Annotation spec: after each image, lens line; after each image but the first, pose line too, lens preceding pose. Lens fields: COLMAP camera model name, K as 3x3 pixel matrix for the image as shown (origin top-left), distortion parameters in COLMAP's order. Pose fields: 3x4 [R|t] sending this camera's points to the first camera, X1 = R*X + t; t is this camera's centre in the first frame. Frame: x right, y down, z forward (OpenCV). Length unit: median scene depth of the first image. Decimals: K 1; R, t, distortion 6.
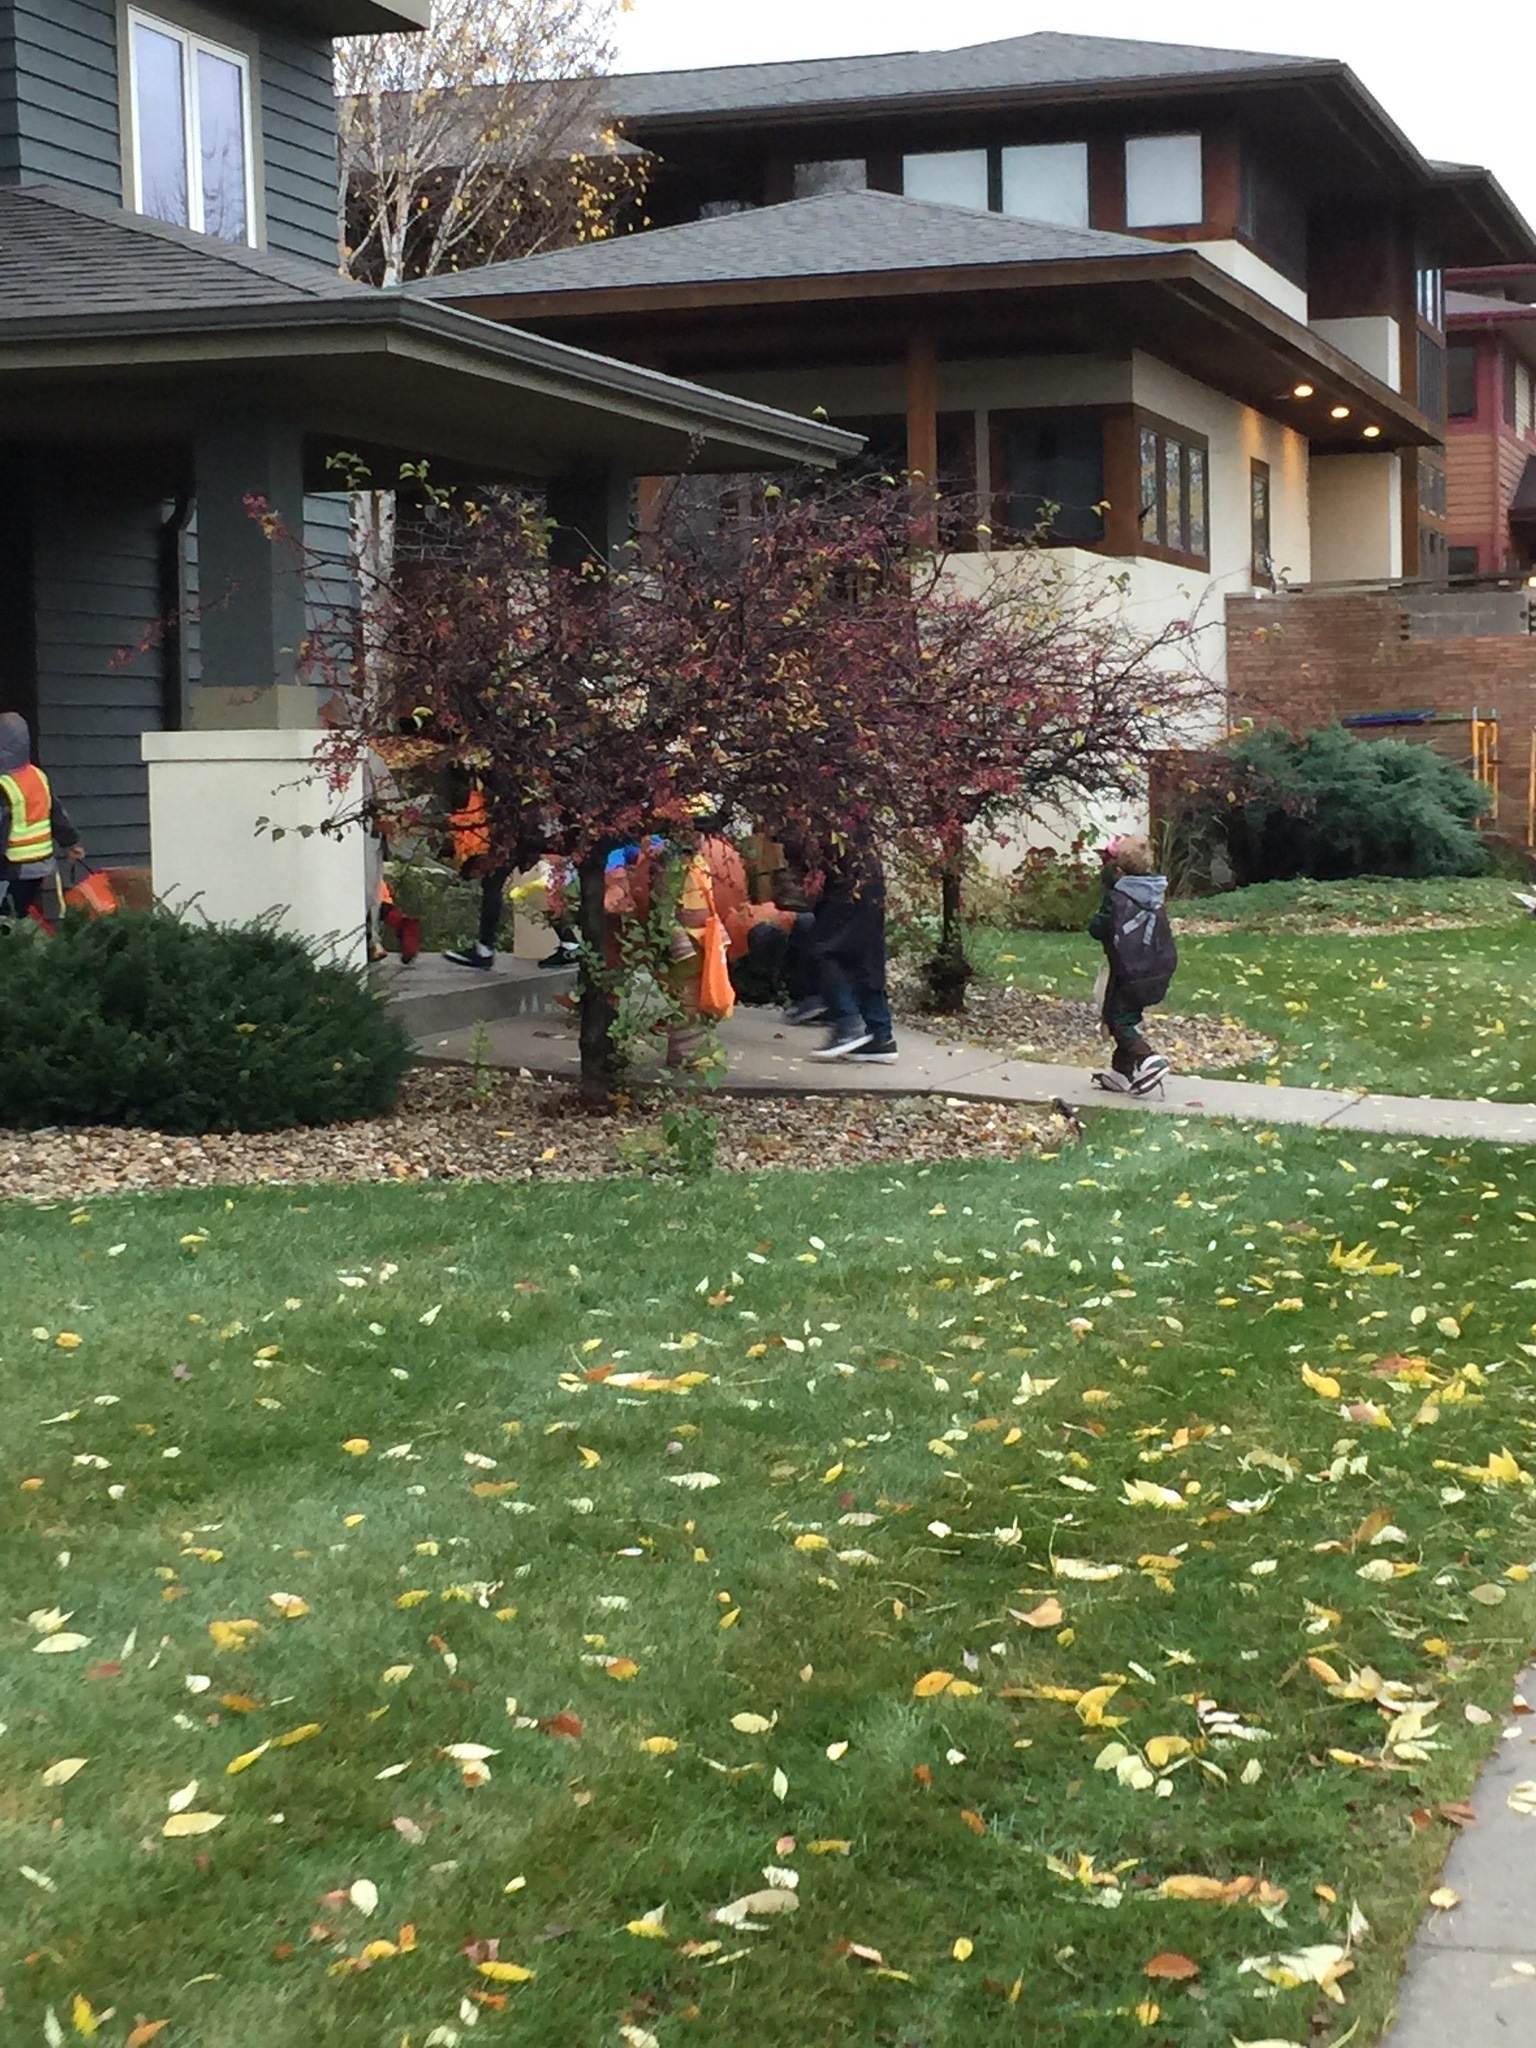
lens RADIAL K [[3585.0, 0, 768.0], [0, 3585.0, 1024.0], [0, 0, 1]] dist [0.020551, 0.049341]
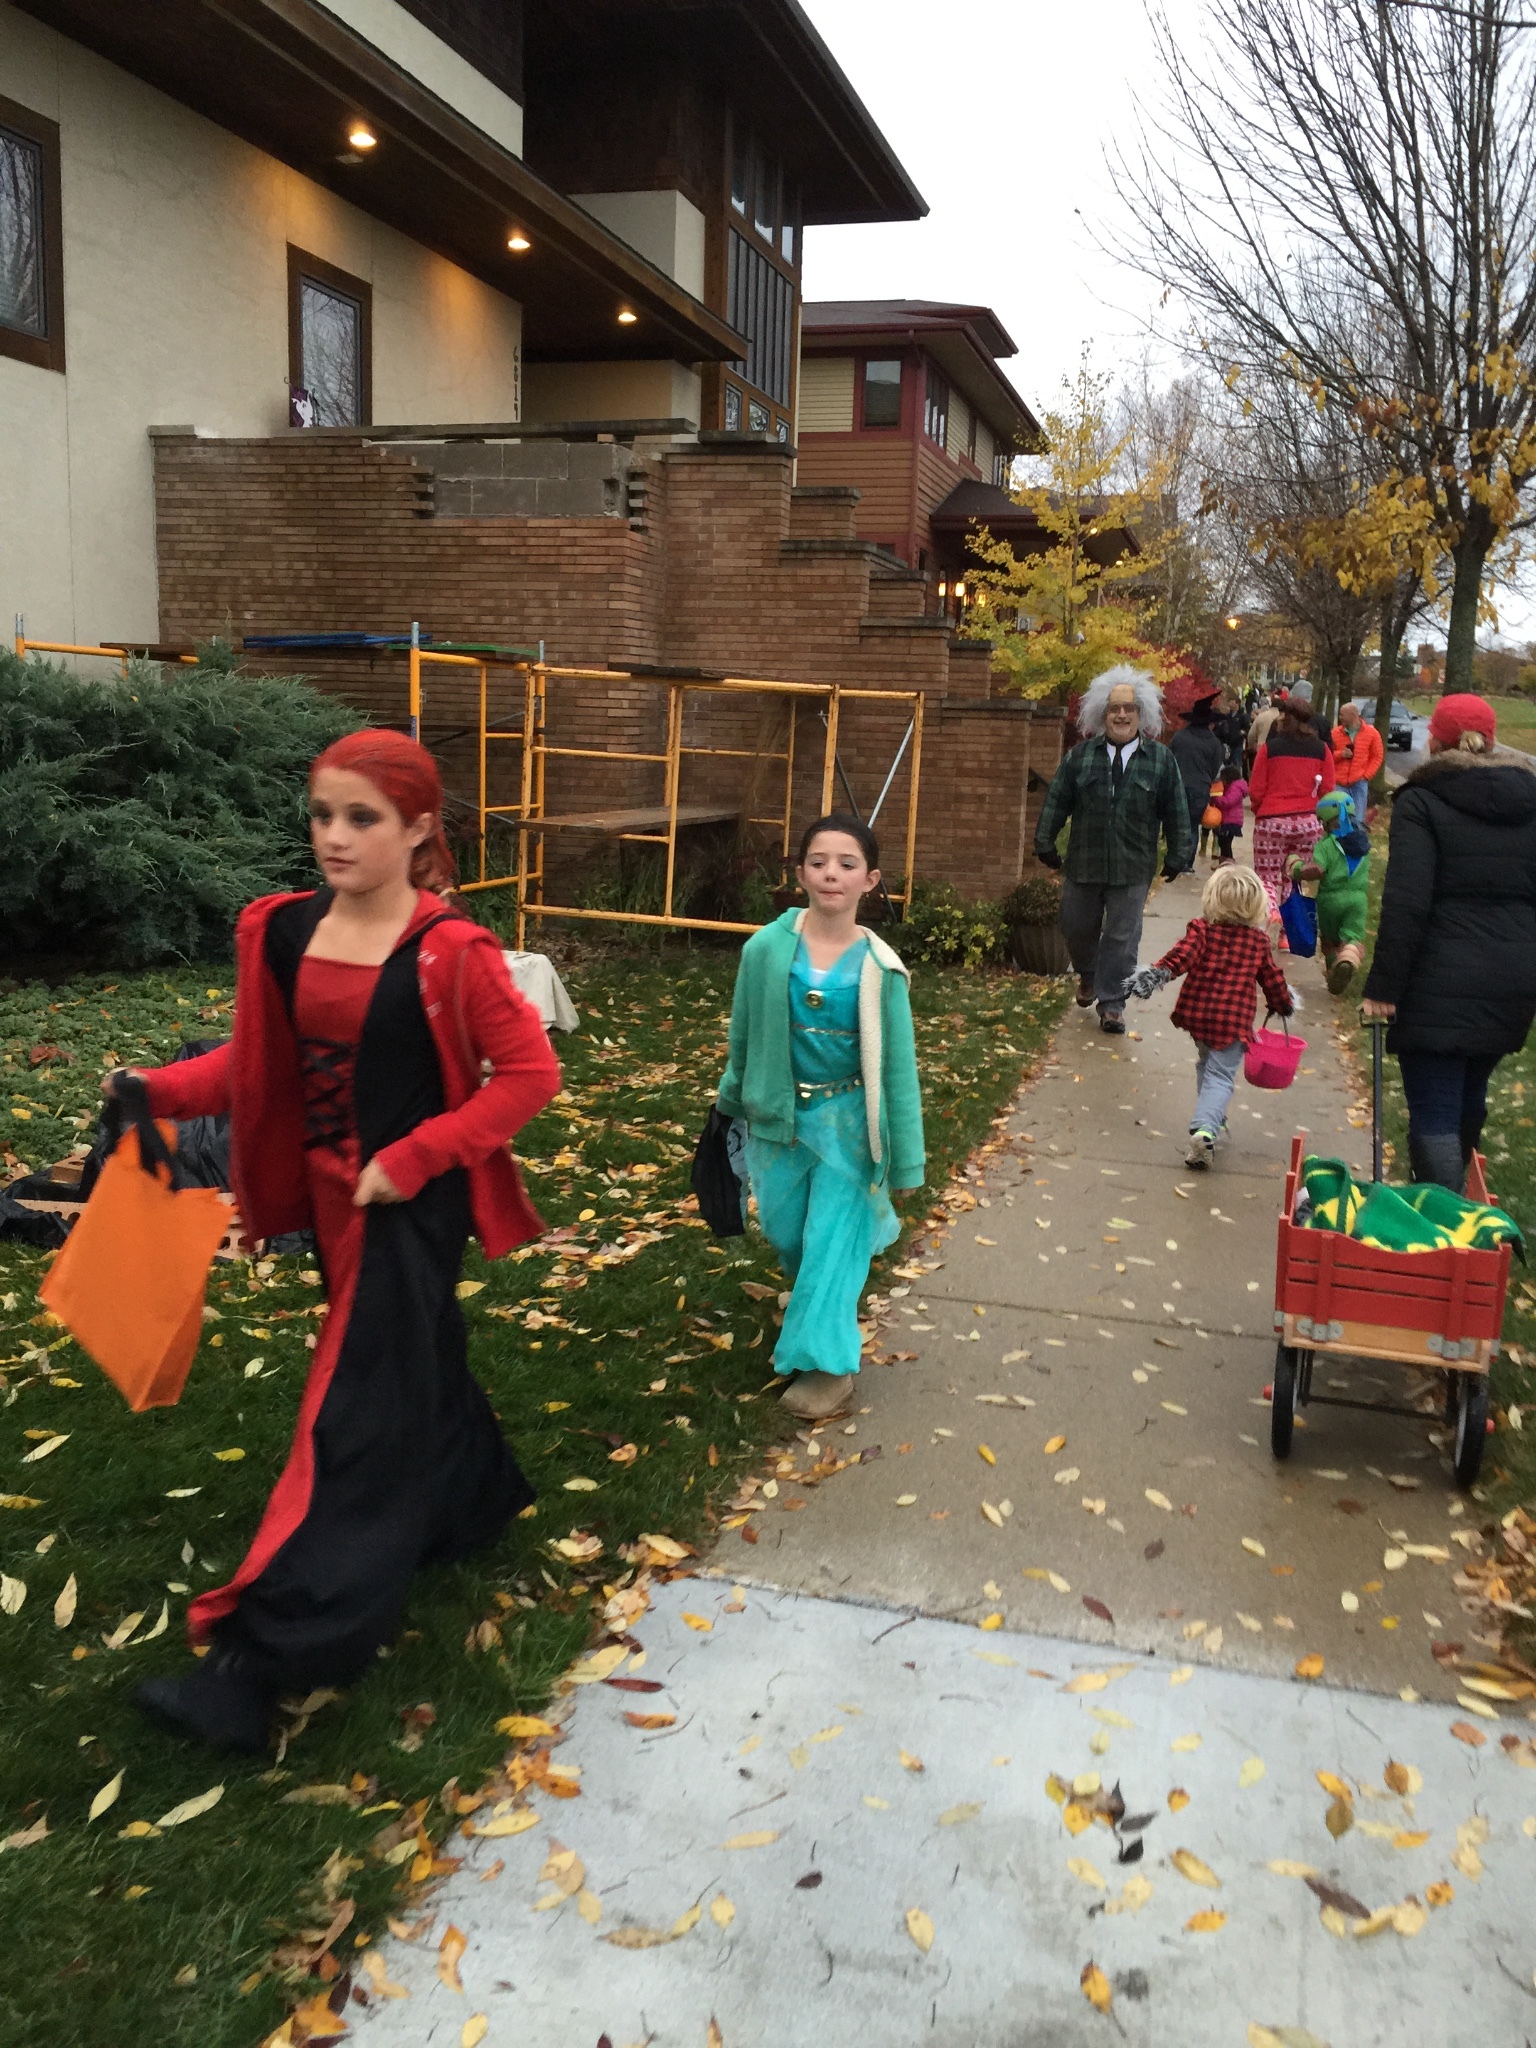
lens RADIAL K [[1725.8, 0, 768.0], [0, 1725.8, 1024.0], [0, 0, 1]] dist [0.001828, -0.066283]
pose [[0.998045, 0.052164, 0.034434, 0.207143], [-0.055334, 0.993584, 0.098637, -0.048627], [-0.029068, -0.100350, 0.994528, 0.630135]]
